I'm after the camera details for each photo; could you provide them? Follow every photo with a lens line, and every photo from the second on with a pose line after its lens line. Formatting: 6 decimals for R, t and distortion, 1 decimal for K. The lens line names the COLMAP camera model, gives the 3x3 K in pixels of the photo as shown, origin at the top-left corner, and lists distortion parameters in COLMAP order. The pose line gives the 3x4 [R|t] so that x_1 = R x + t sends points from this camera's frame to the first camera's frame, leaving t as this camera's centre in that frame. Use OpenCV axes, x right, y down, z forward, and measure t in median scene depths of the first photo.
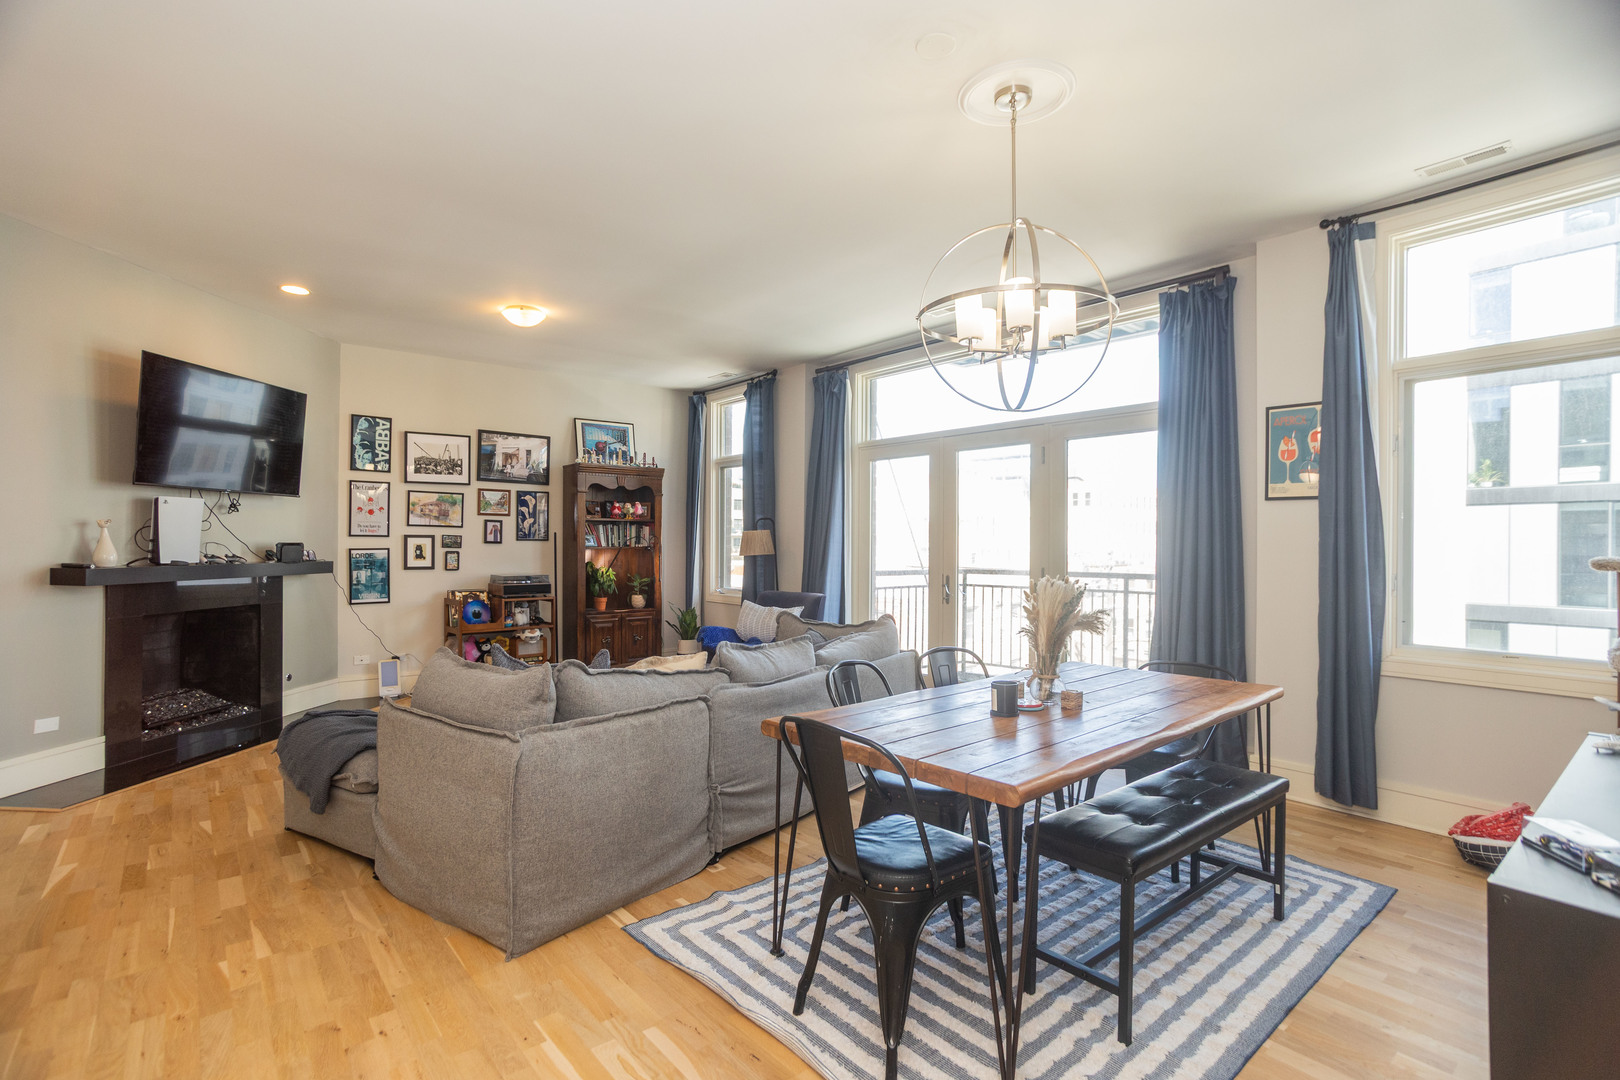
lens RADIAL K [[779.4, 0, 800.6], [0, 779.4, 543.3], [0, 0, 1]] dist [-0.024671, 0.003230]
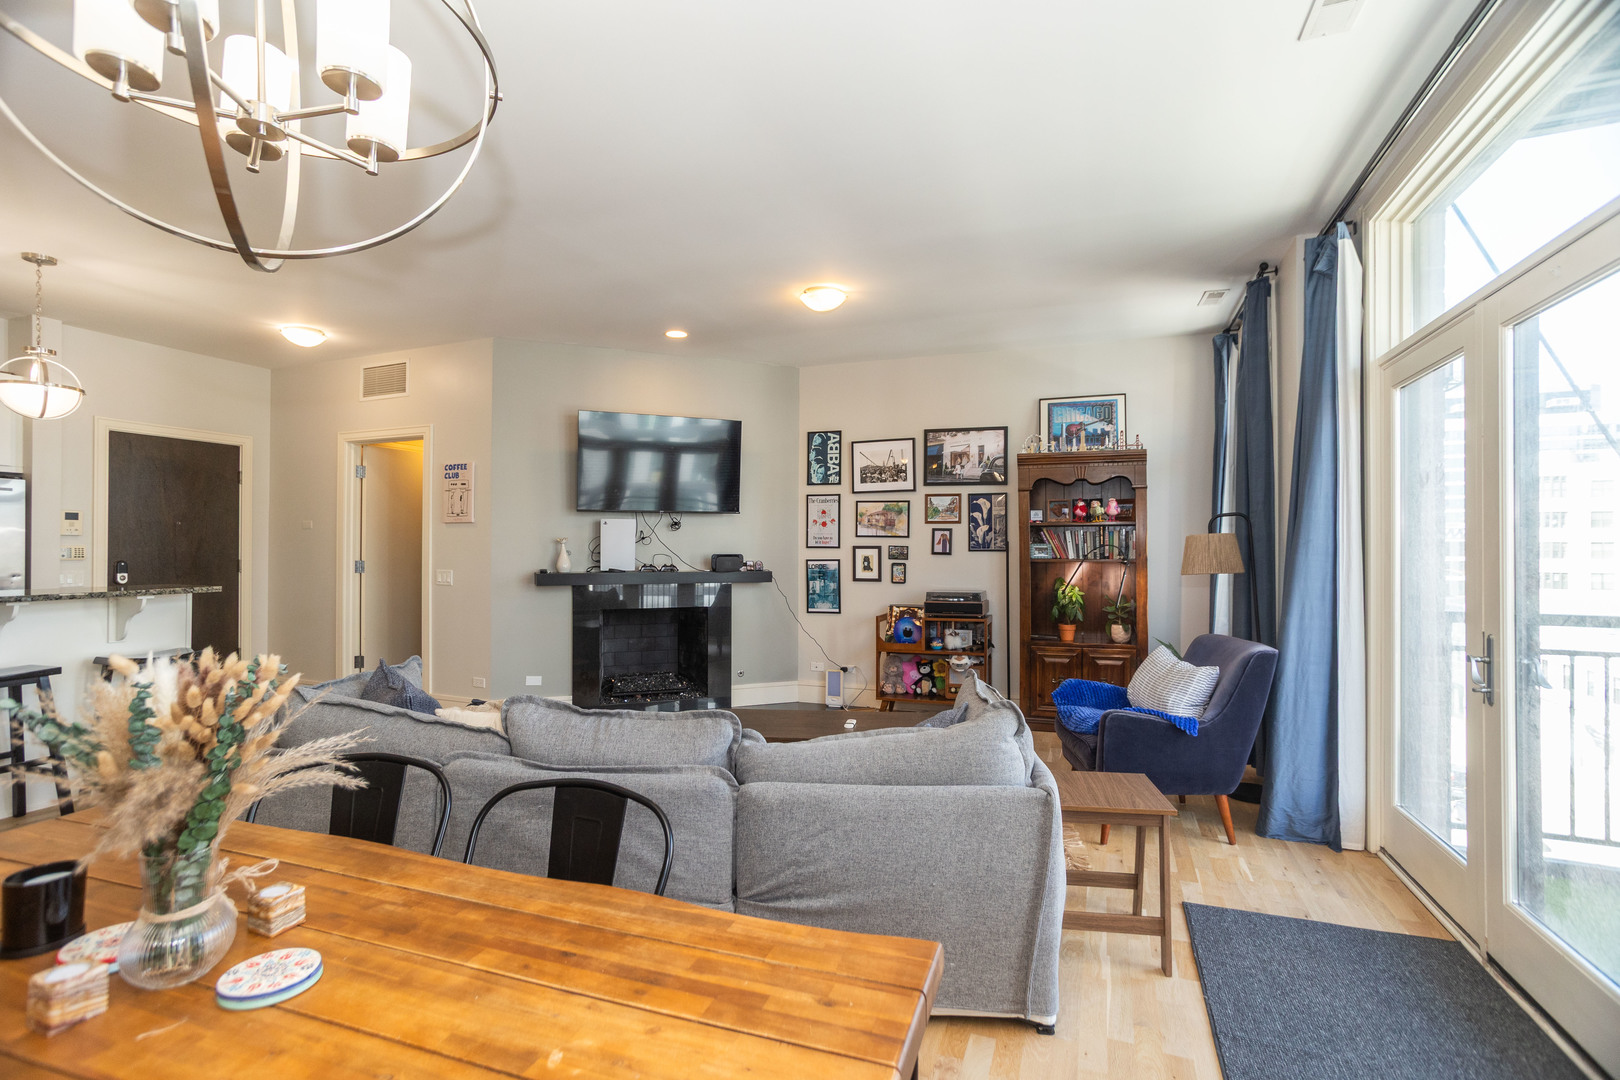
lens RADIAL K [[779.4, 0, 810.3], [0, 779.4, 538.6], [0, 0, 1]] dist [-0.024671, 0.003230]
pose [[0.505417, -0.015509, -0.862736, 0.316062], [0.001365, 0.999852, -0.017174, -0.003286], [0.862874, 0.007503, 0.505363, 0.437634]]
